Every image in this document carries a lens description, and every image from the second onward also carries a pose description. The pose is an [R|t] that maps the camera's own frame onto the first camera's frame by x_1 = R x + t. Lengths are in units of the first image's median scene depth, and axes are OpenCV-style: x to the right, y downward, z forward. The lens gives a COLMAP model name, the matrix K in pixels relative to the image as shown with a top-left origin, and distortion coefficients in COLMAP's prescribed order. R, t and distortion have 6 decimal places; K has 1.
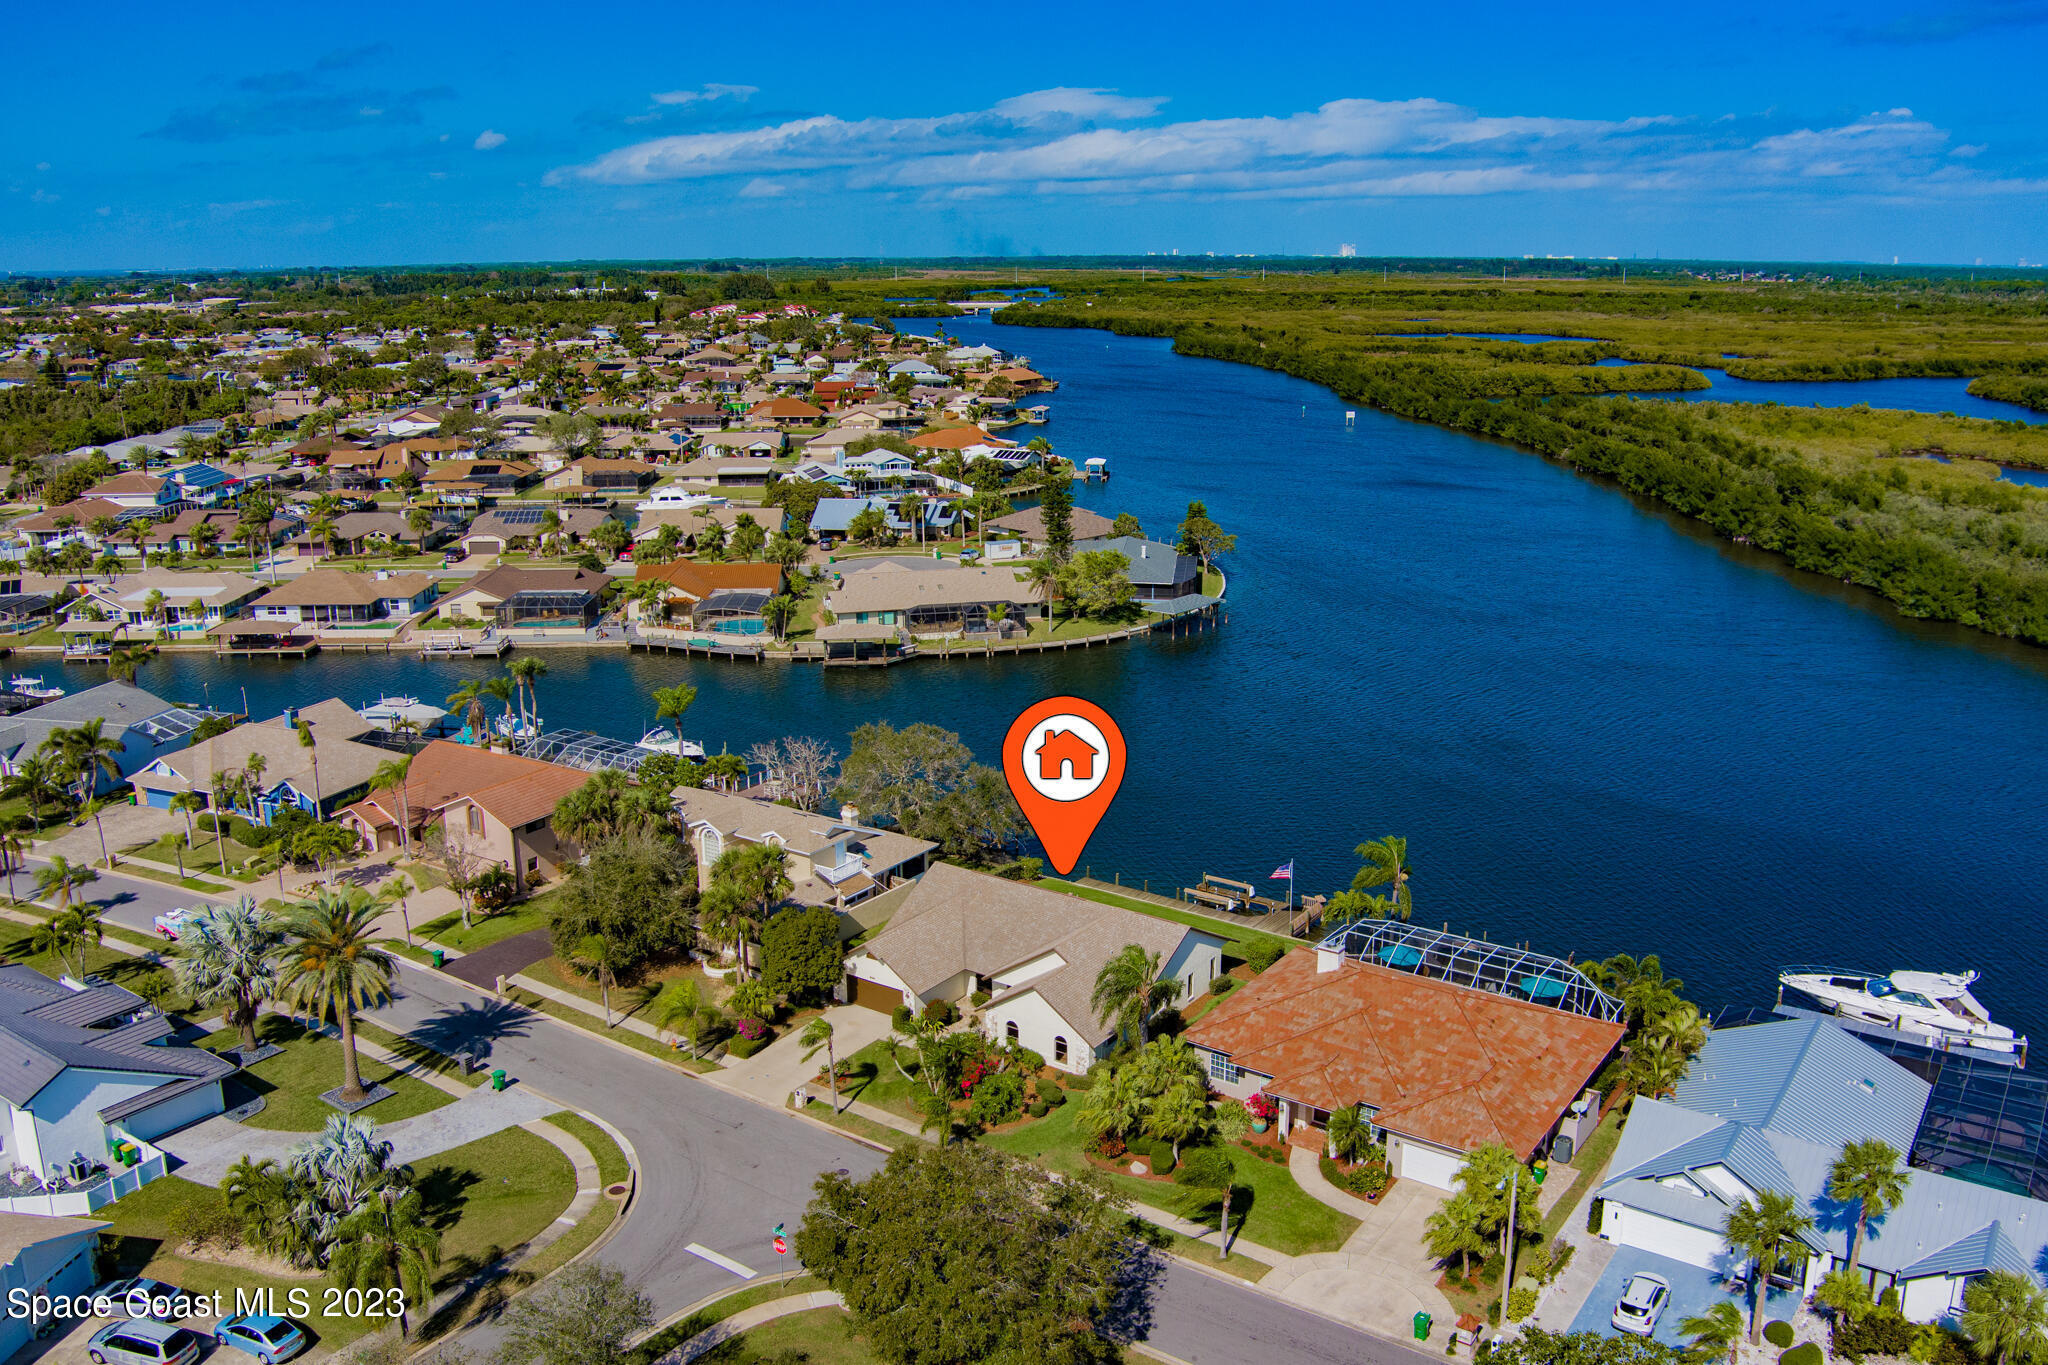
lens RADIAL K [[1678.4, 0, 1024.0], [0, 1678.4, 682.5], [0, 0, 1]] dist [-0.075825, 0.010610]
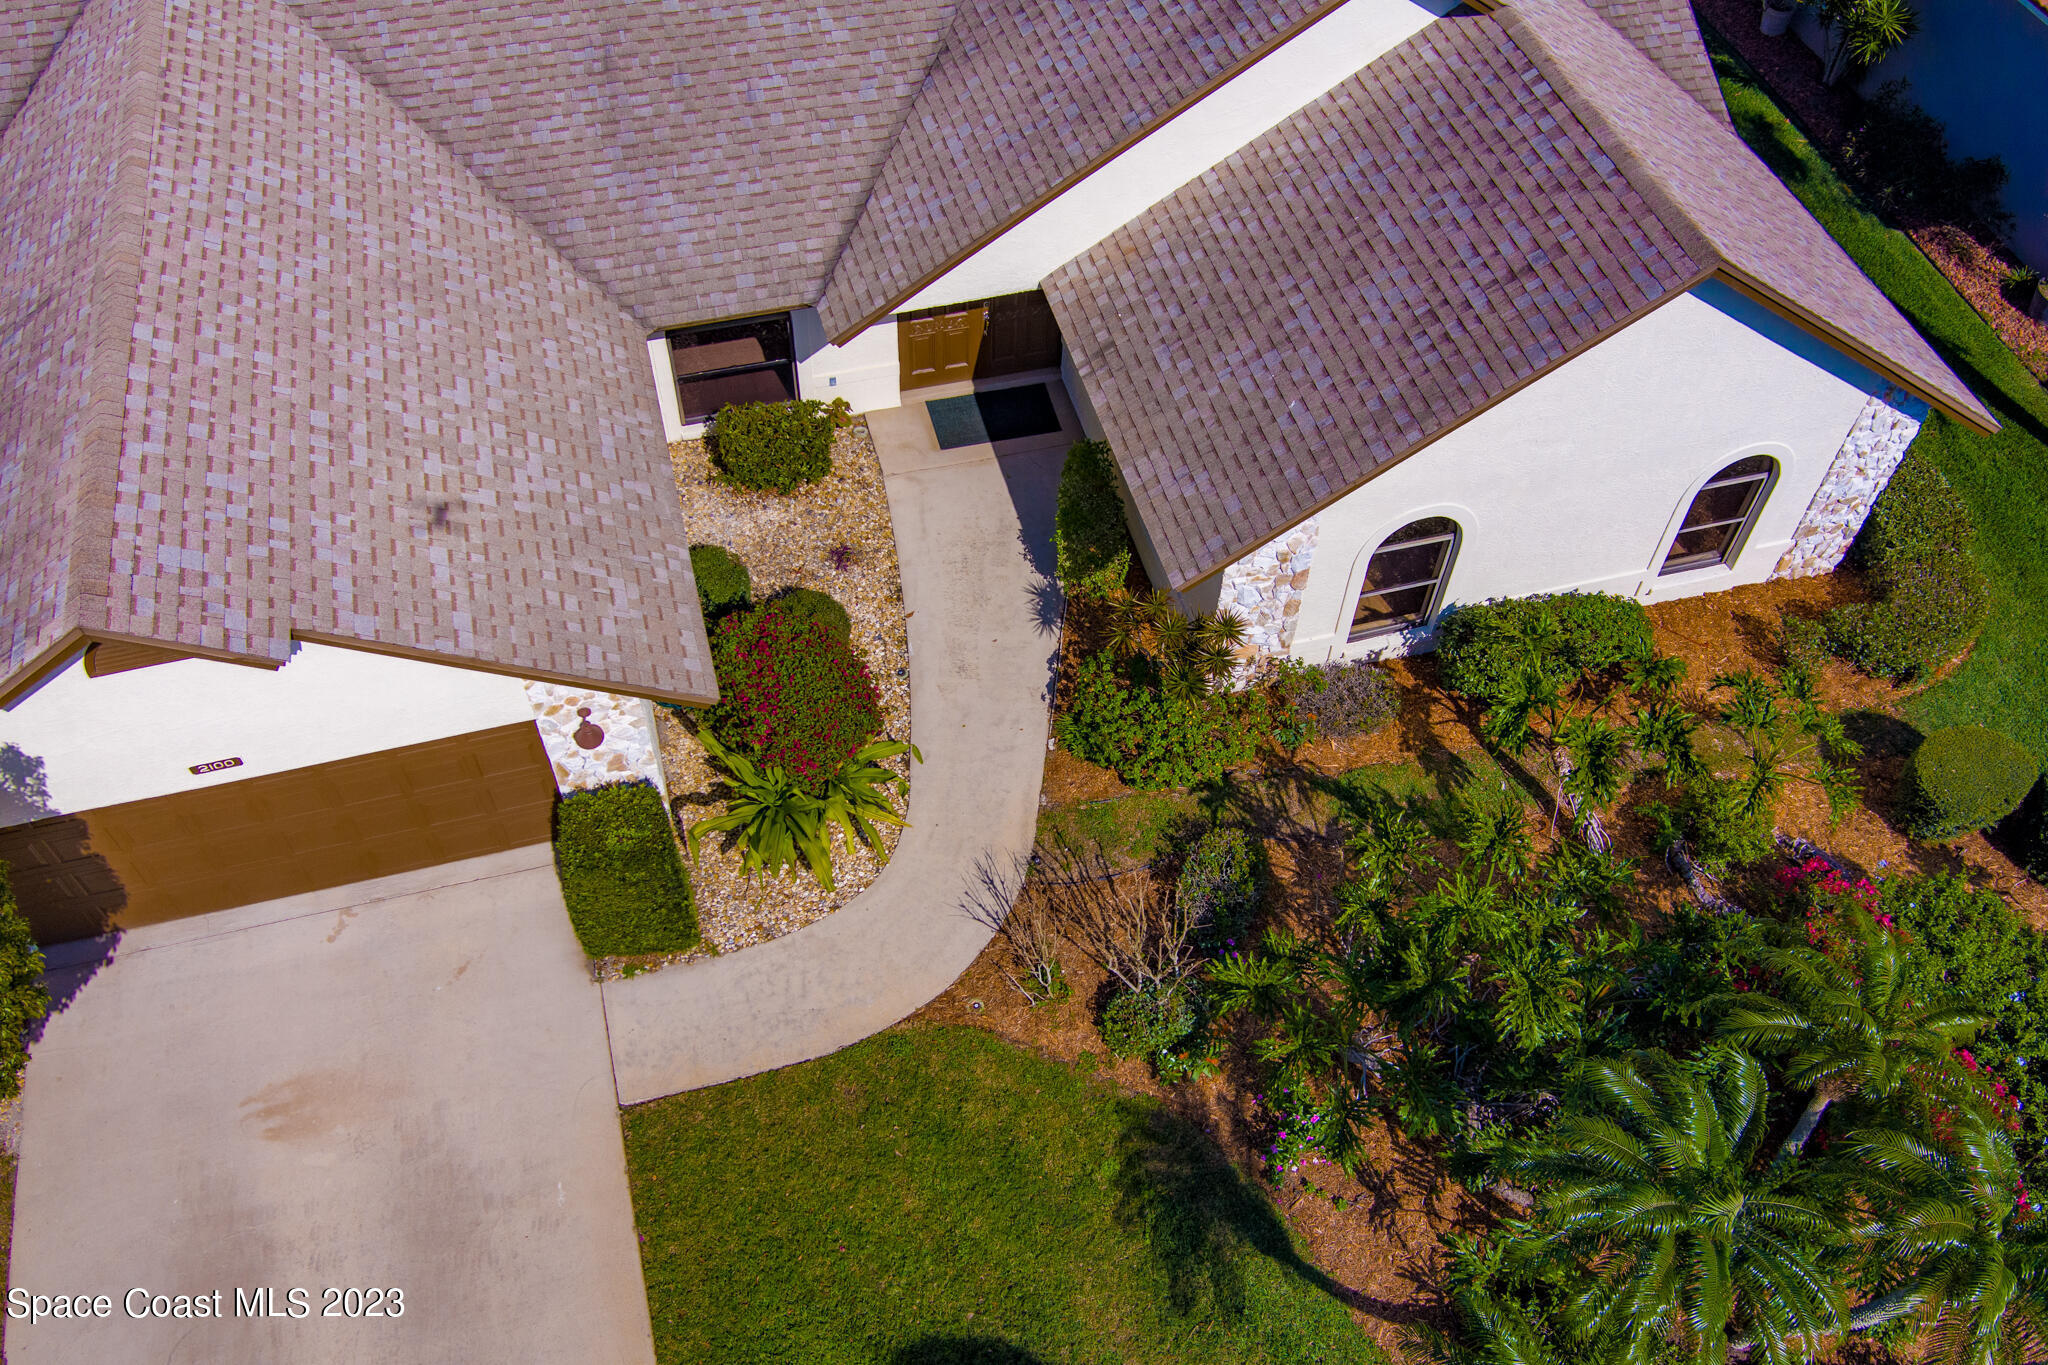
lens RADIAL K [[1655.0, 0, 1024.0], [0, 1655.0, 682.5], [0, 0, 1]] dist [-0.072377, -0.000354]
pose [[0.636211, -0.599228, 0.485965, -0.052243], [0.164245, 0.720640, 0.673574, 0.048586], [-0.753830, -0.348718, 0.556899, 0.434909]]
